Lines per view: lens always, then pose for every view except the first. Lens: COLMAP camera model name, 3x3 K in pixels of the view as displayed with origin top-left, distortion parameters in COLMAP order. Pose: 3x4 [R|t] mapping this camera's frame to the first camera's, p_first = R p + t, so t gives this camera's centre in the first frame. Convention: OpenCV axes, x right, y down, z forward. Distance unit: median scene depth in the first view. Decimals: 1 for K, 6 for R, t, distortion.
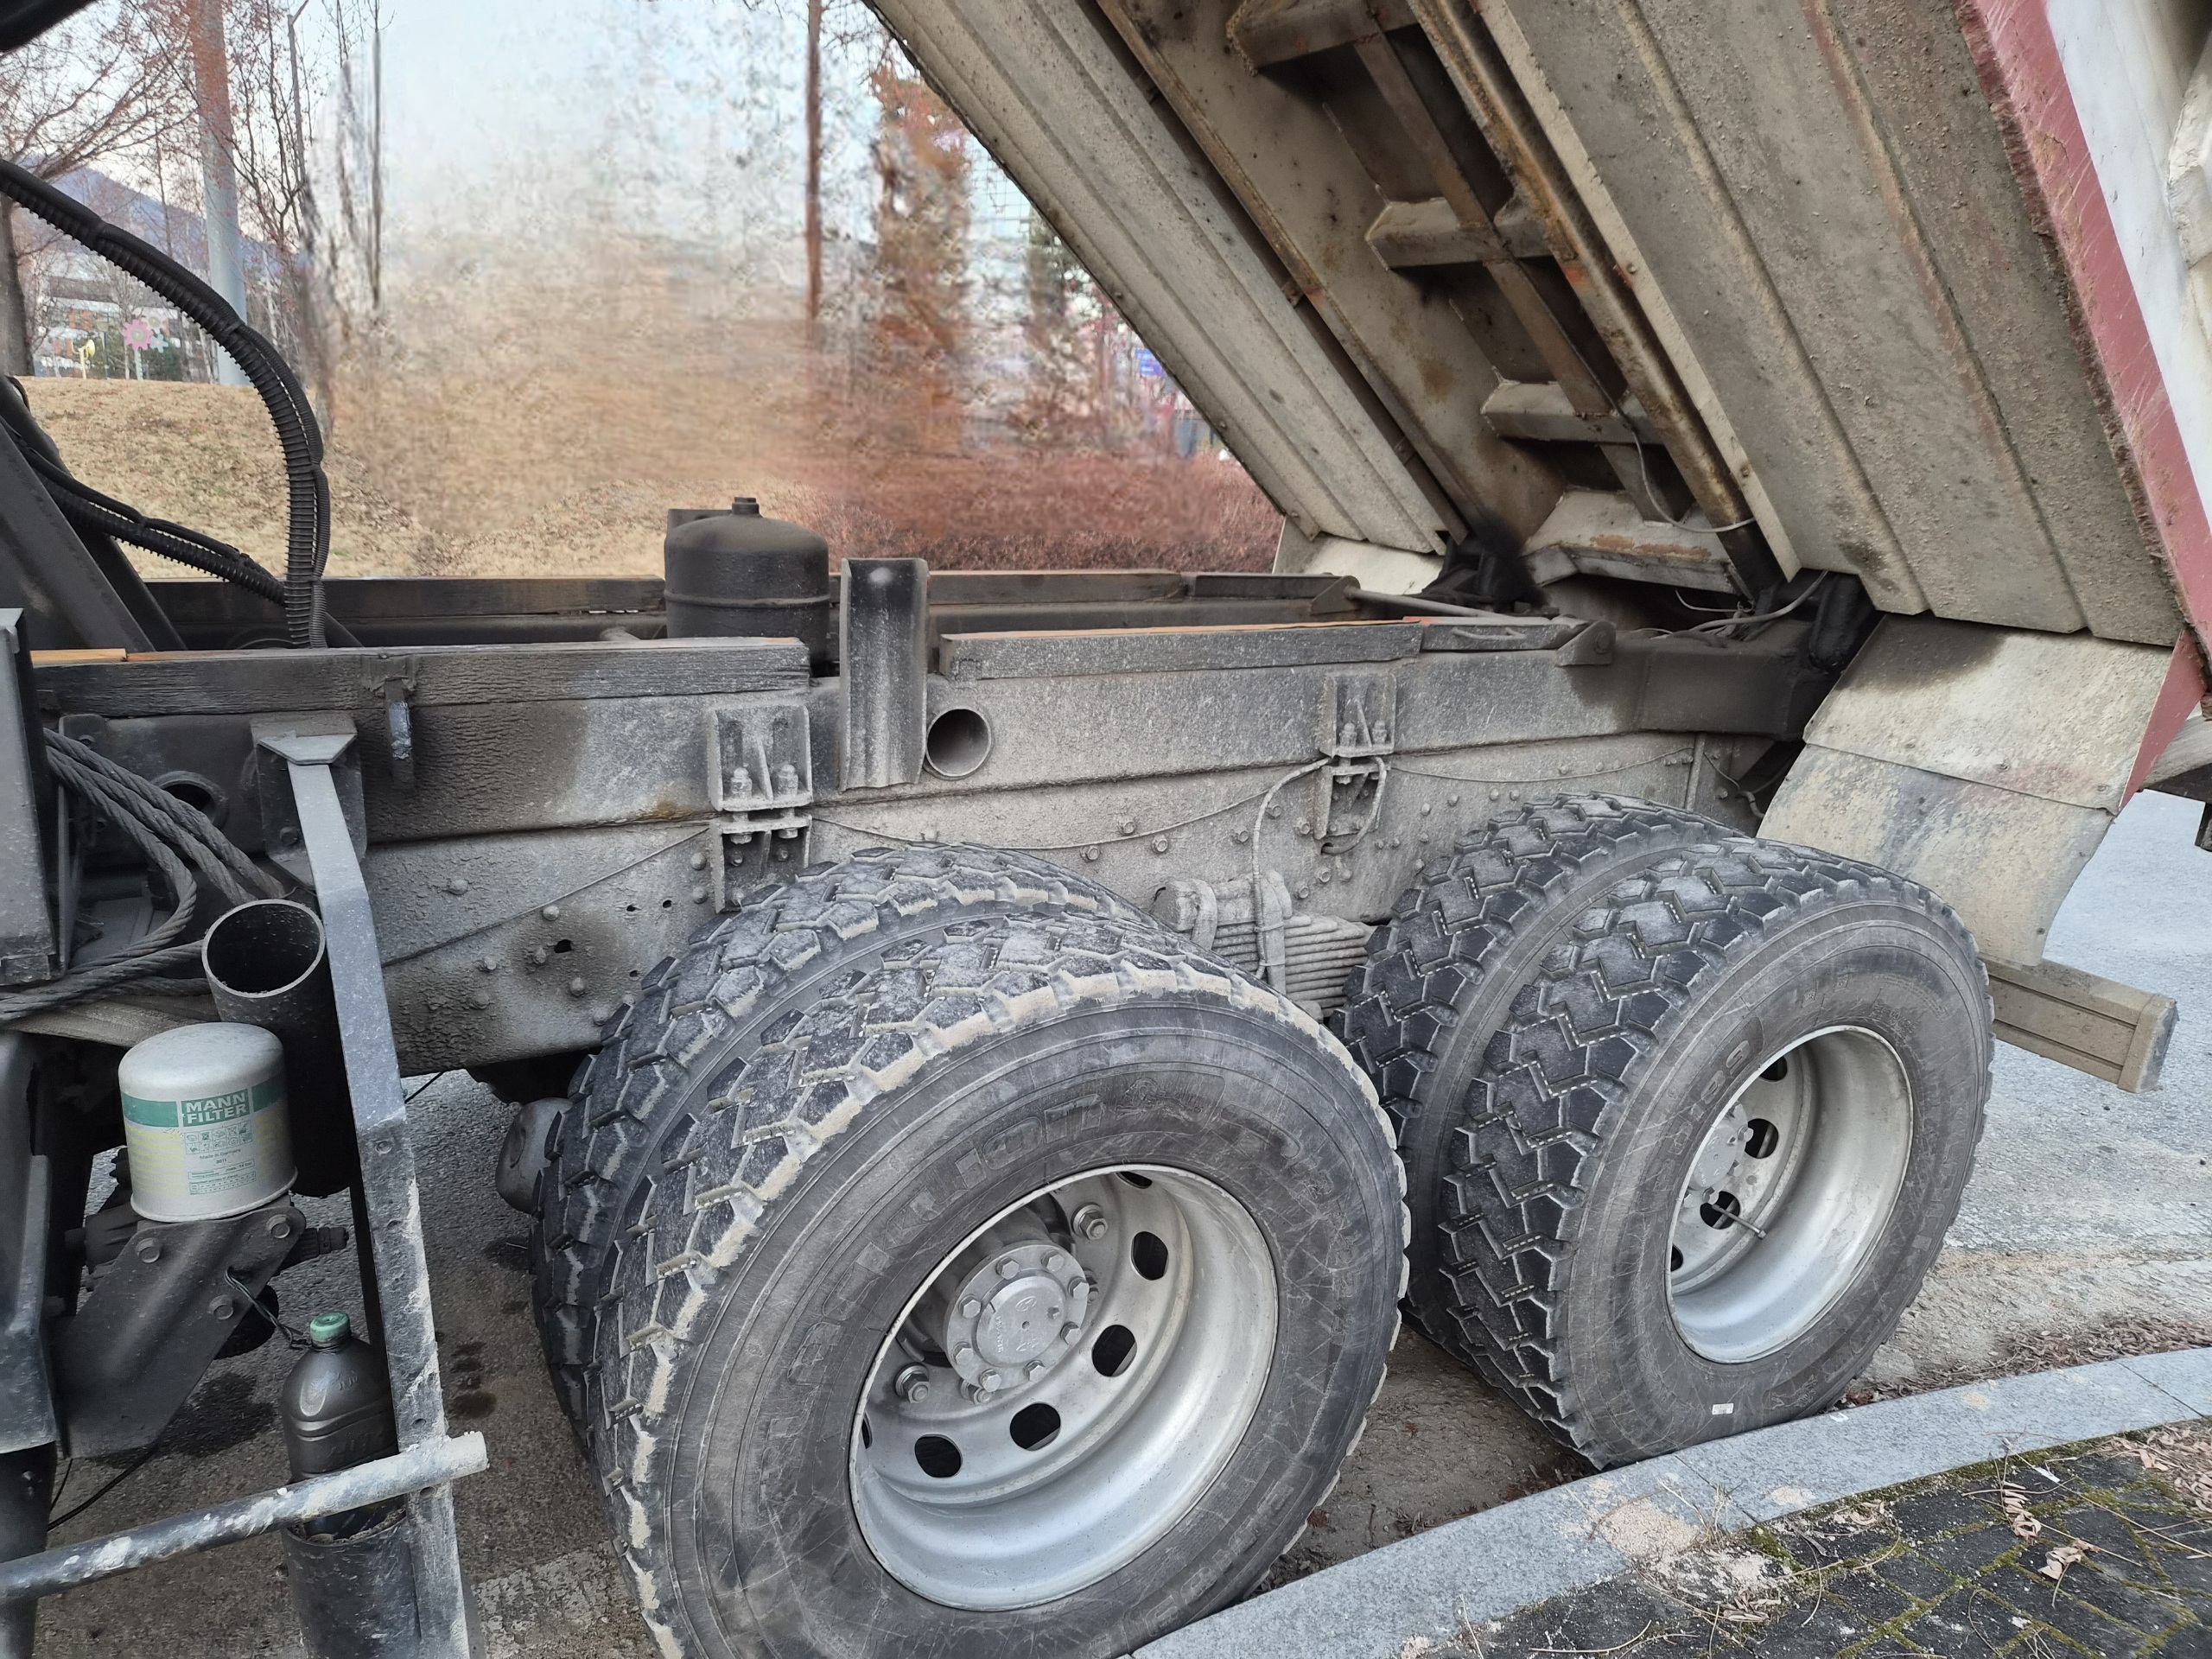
lens RADIAL K [[1461.5, 0, 1106.0], [0, 1461.5, 829.5], [0, 0, 1]] dist [0.075104, -0.055653]
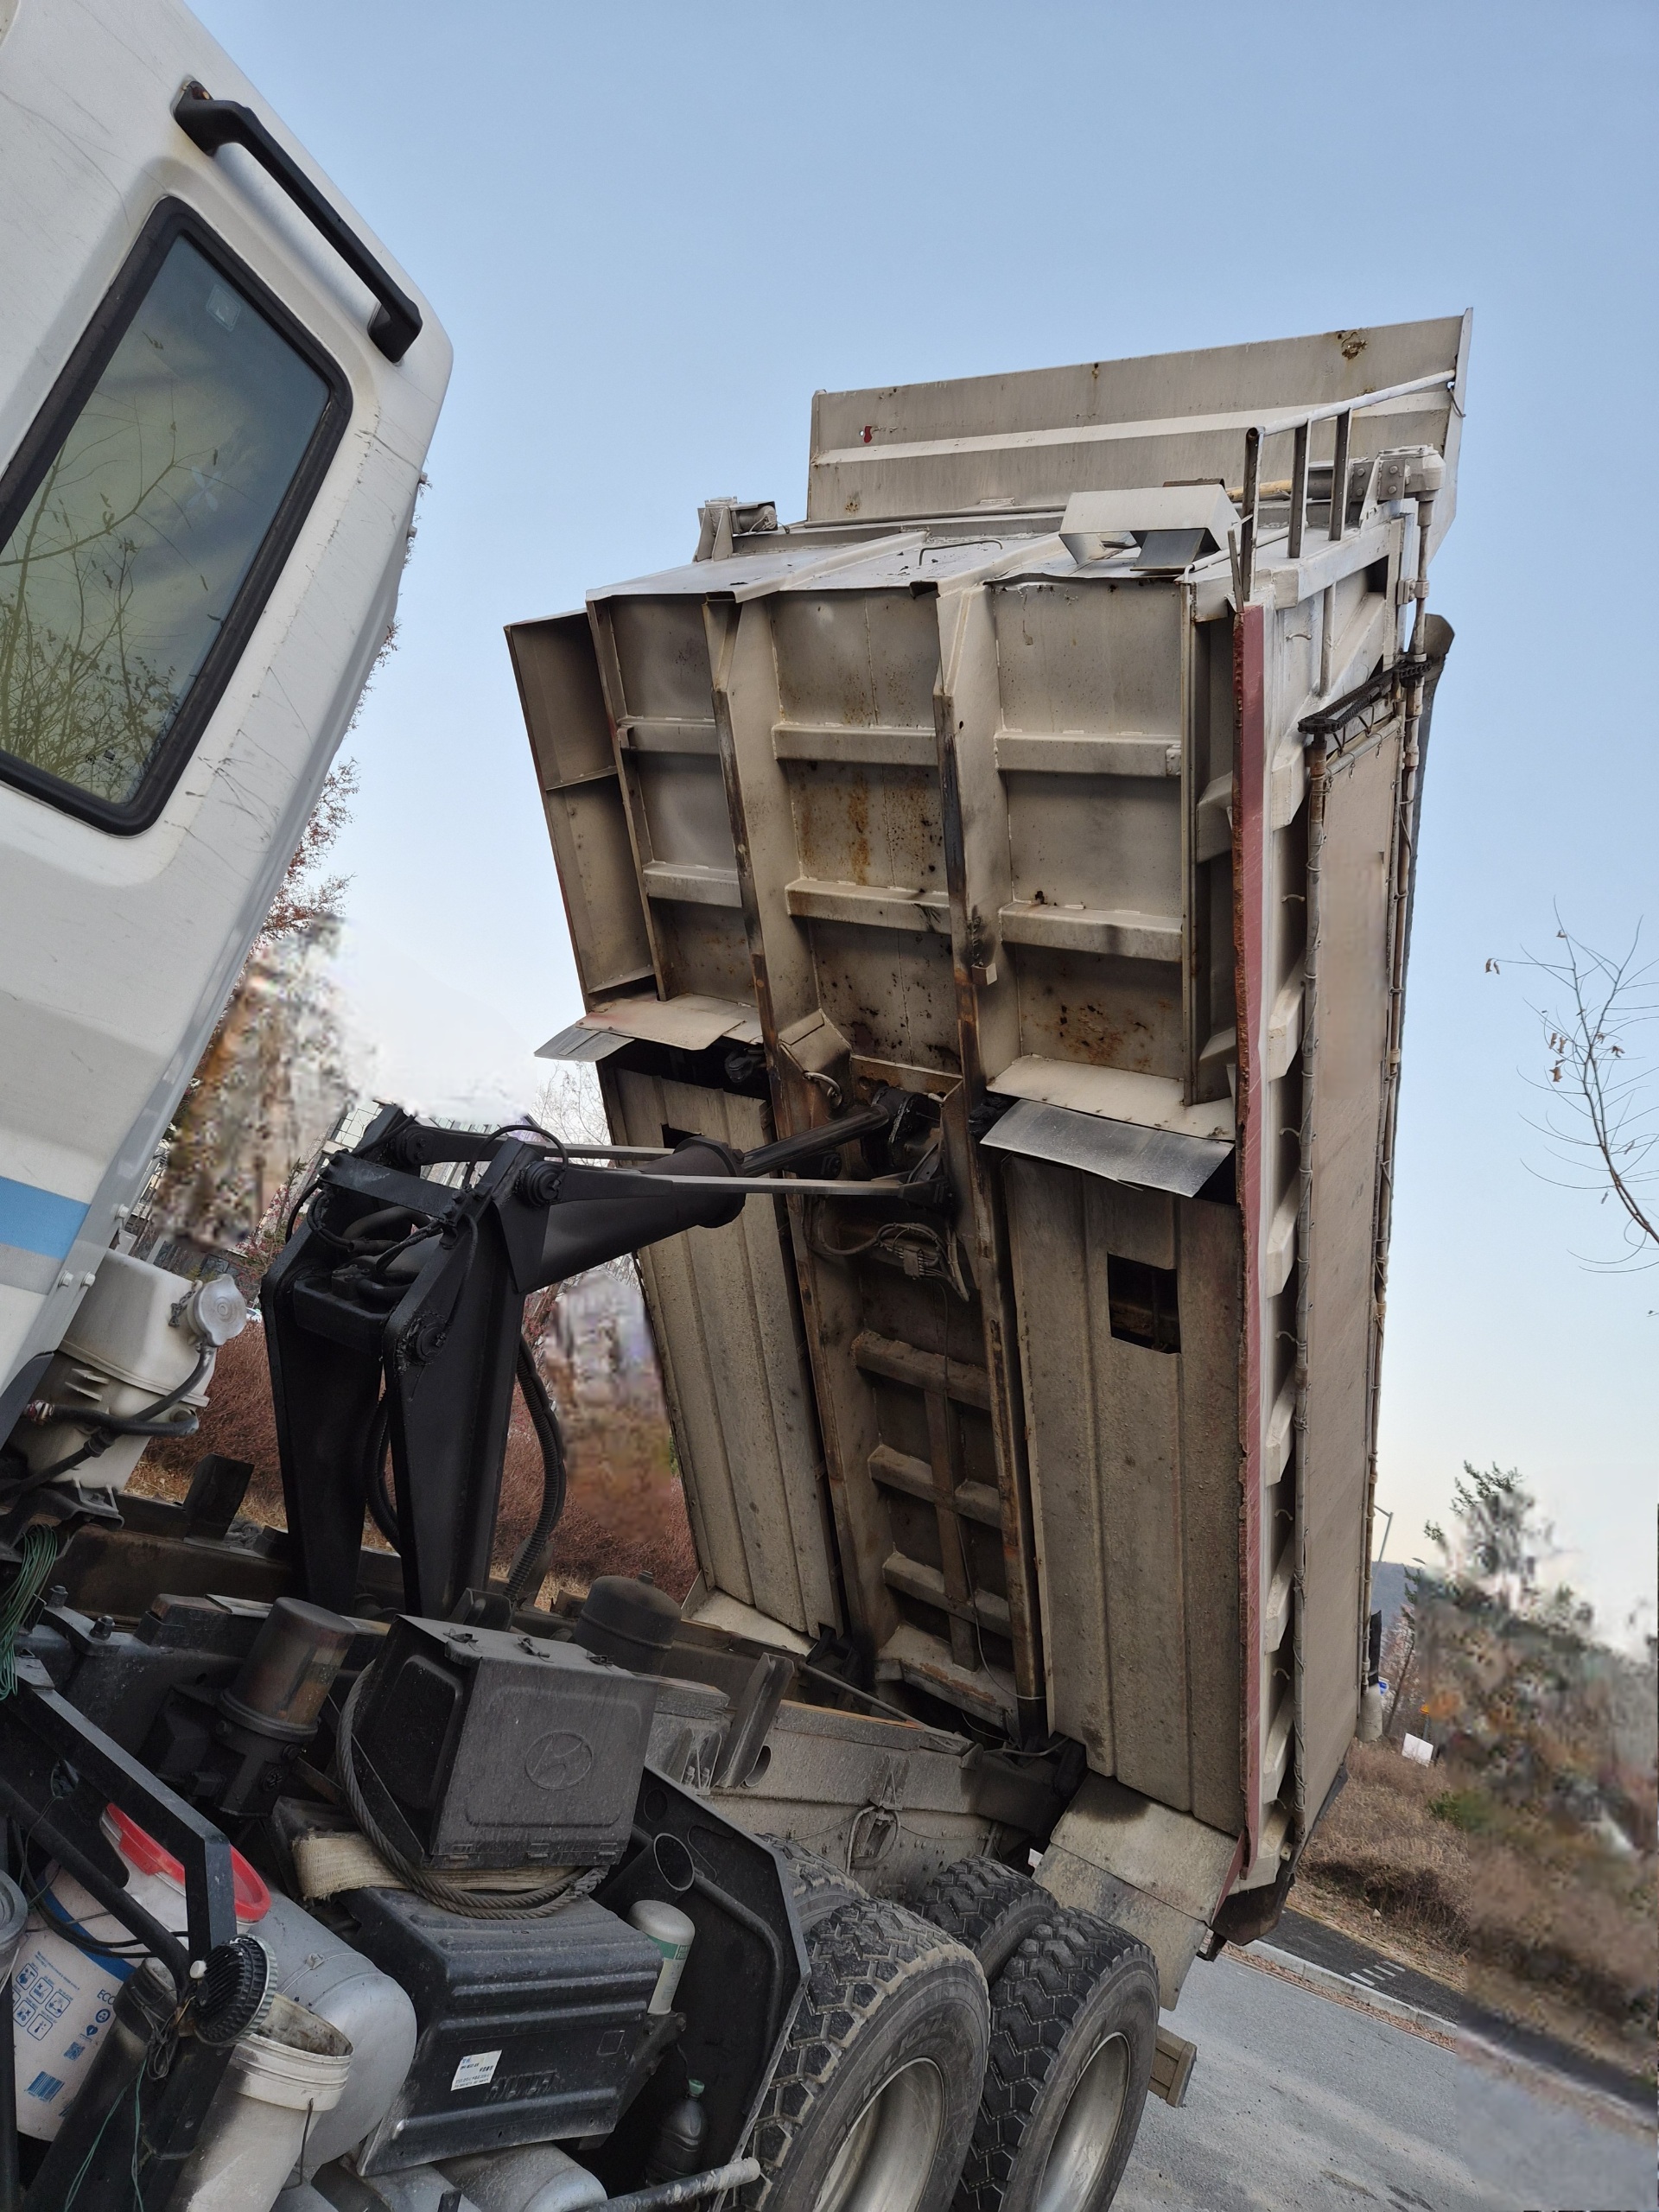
lens RADIAL K [[1461.5, 0, 829.5], [0, 1461.5, 1106.0], [0, 0, 1]] dist [0.075104, -0.055653]
pose [[0.825555, 0.390636, 0.407262, -0.843156], [-0.188322, 0.871020, -0.453716, 0.030631], [-0.531972, 0.297871, 0.792641, -0.532989]]
